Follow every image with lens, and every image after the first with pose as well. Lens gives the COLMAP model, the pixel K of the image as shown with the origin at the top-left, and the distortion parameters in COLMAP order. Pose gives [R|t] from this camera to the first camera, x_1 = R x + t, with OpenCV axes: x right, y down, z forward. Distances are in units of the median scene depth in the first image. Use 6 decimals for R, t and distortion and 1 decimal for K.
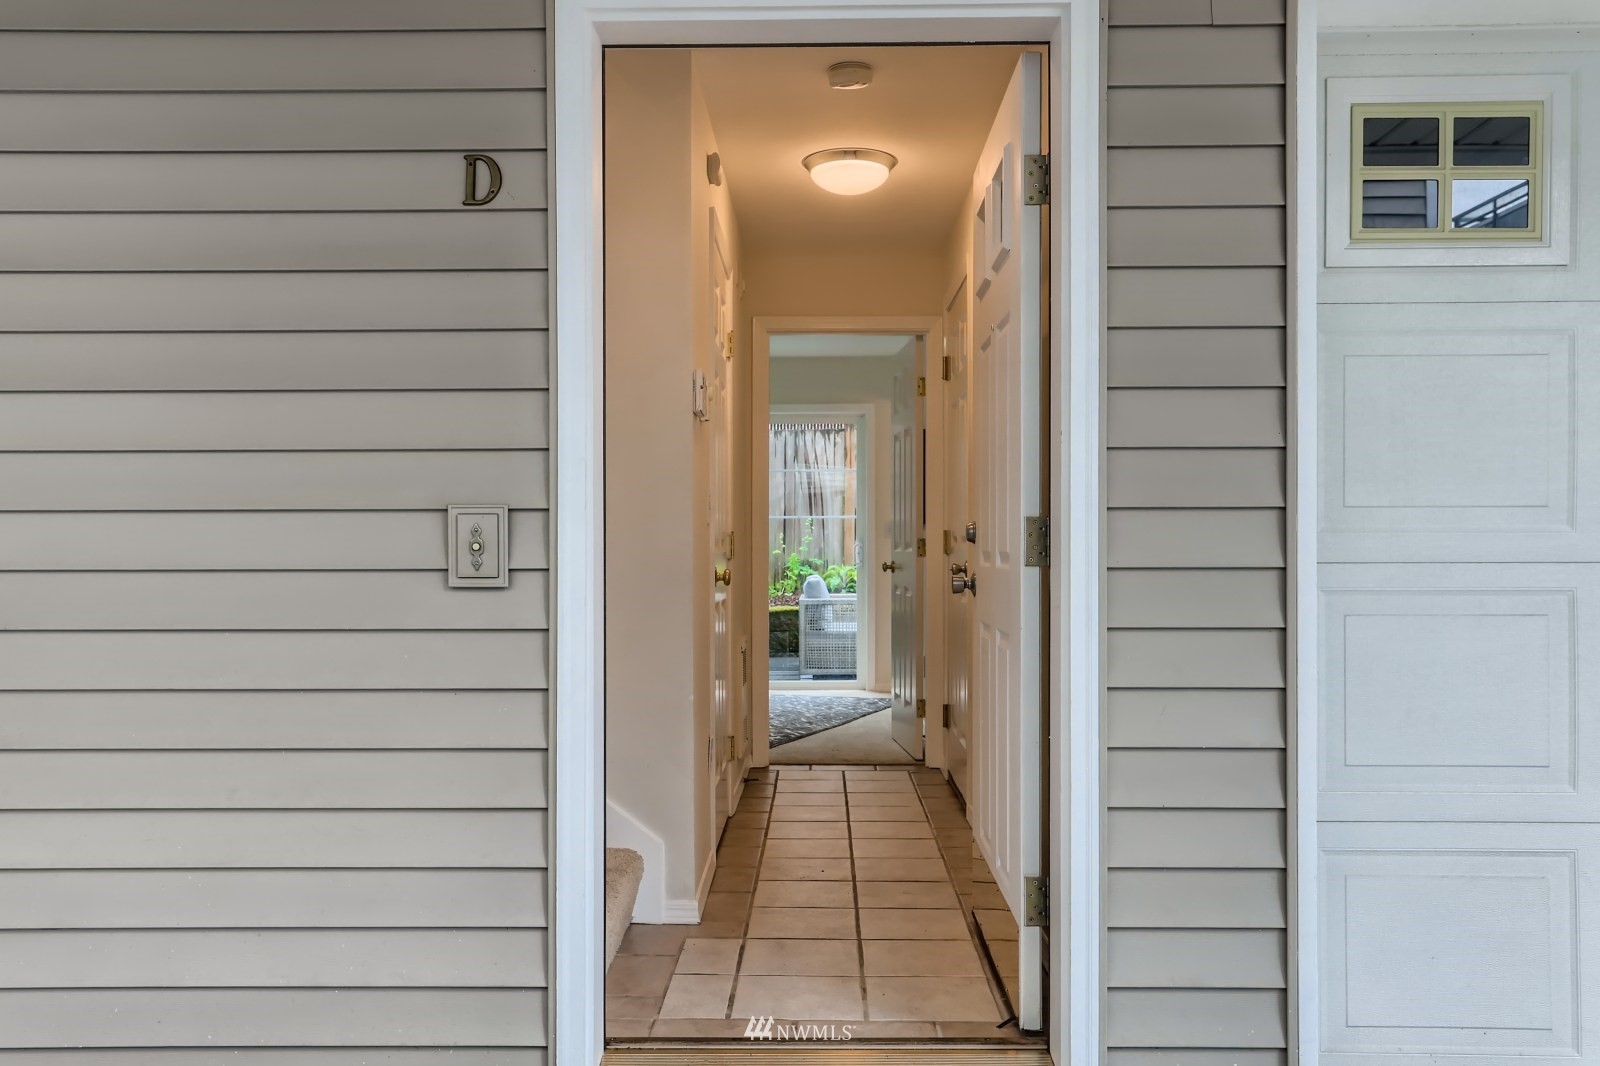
lens RADIAL K [[1378.5, 0, 798.7], [0, 1378.5, 531.0], [0, 0, 1]] dist [0.060963, 0.004152]
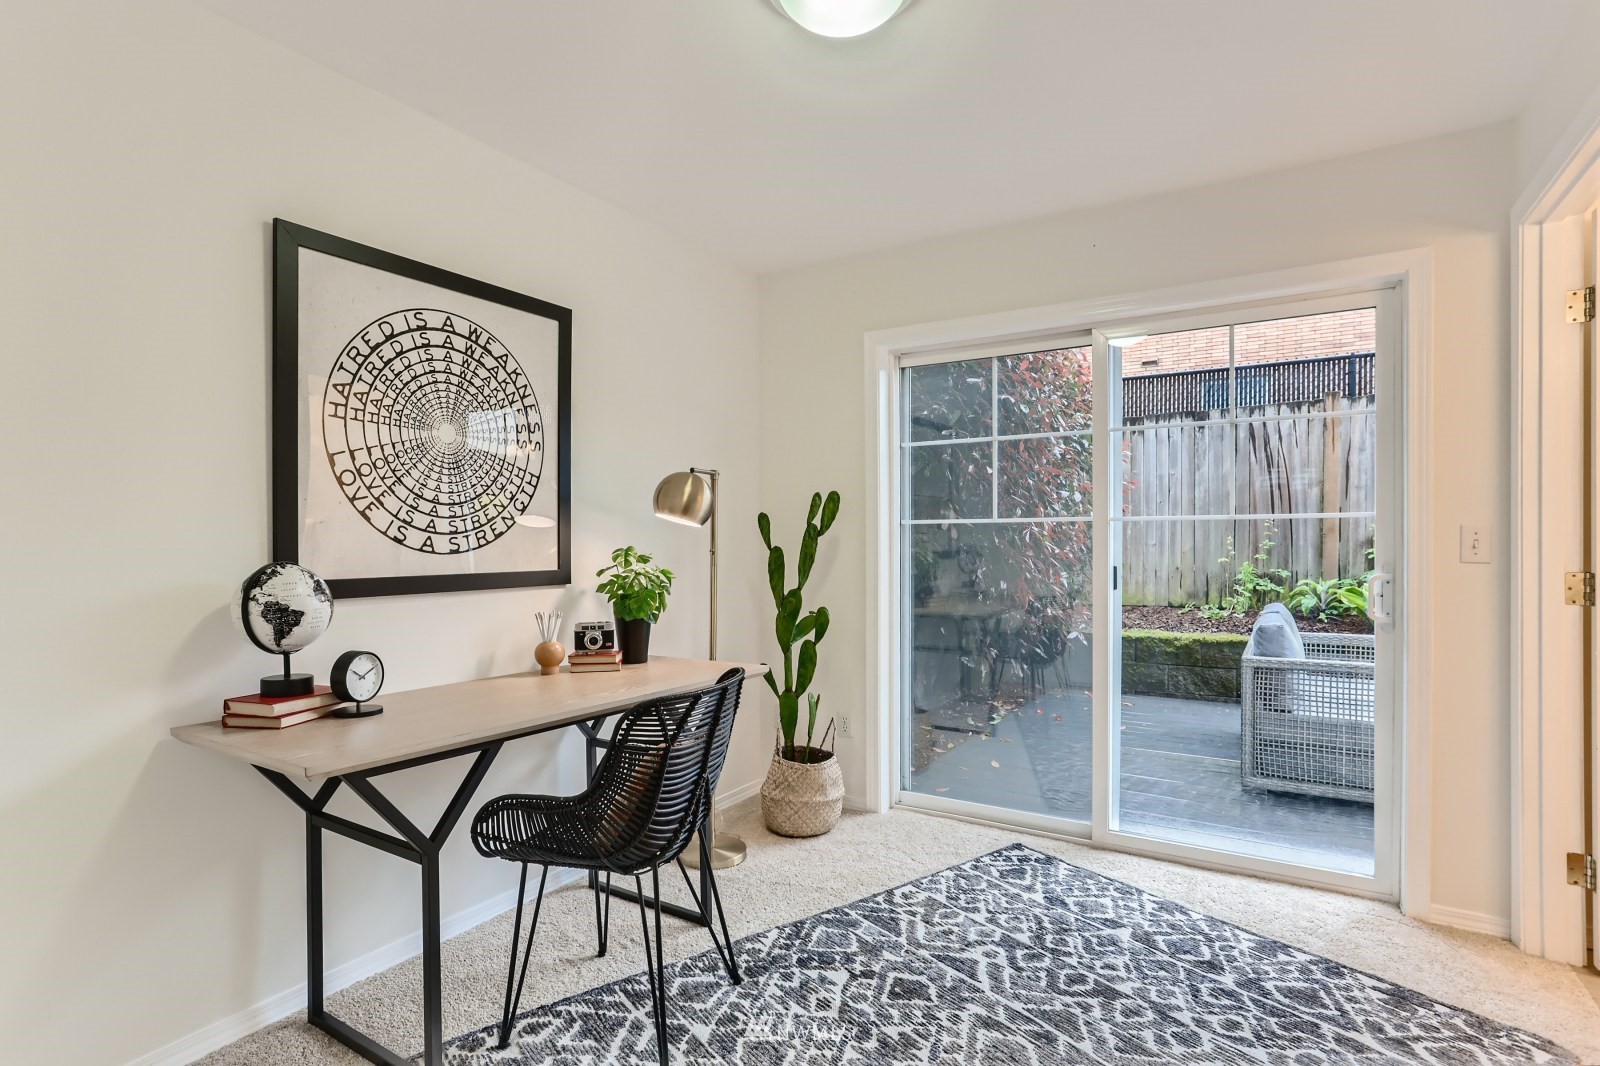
lens RADIAL K [[777.7, 0, 833.4], [0, 777.7, 537.3], [0, 0, 1]] dist [-0.014162, 0.002022]
pose [[0.868672, 0.002349, -0.495381, 0.010094], [-0.002029, 0.999997, 0.001183, 0.002046], [0.495383, -0.000023, 0.868675, 0.504650]]
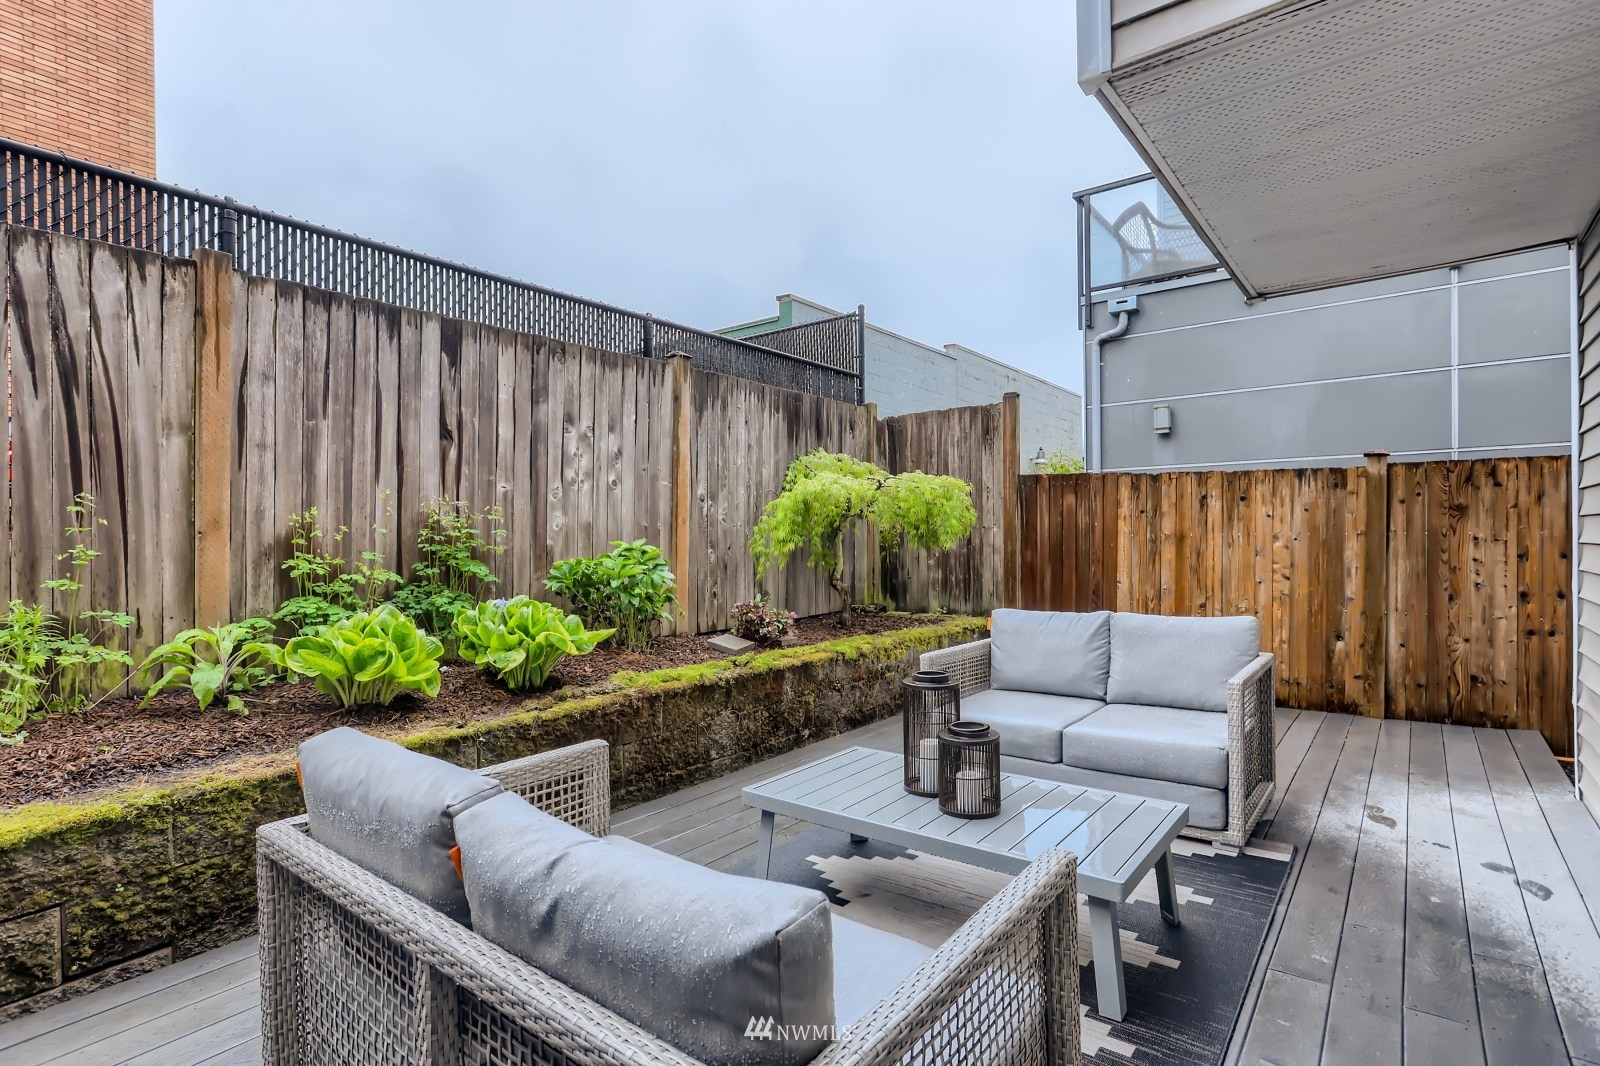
lens RADIAL K [[777.7, 0, 802.4], [0, 777.7, 543.7], [0, 0, 1]] dist [-0.014162, 0.002022]
pose [[0.606133, -0.011803, 0.795276, -0.034818], [0.009673, 0.999925, 0.007468, 0.003434], [-0.795305, 0.003166, 0.606202, 0.748482]]
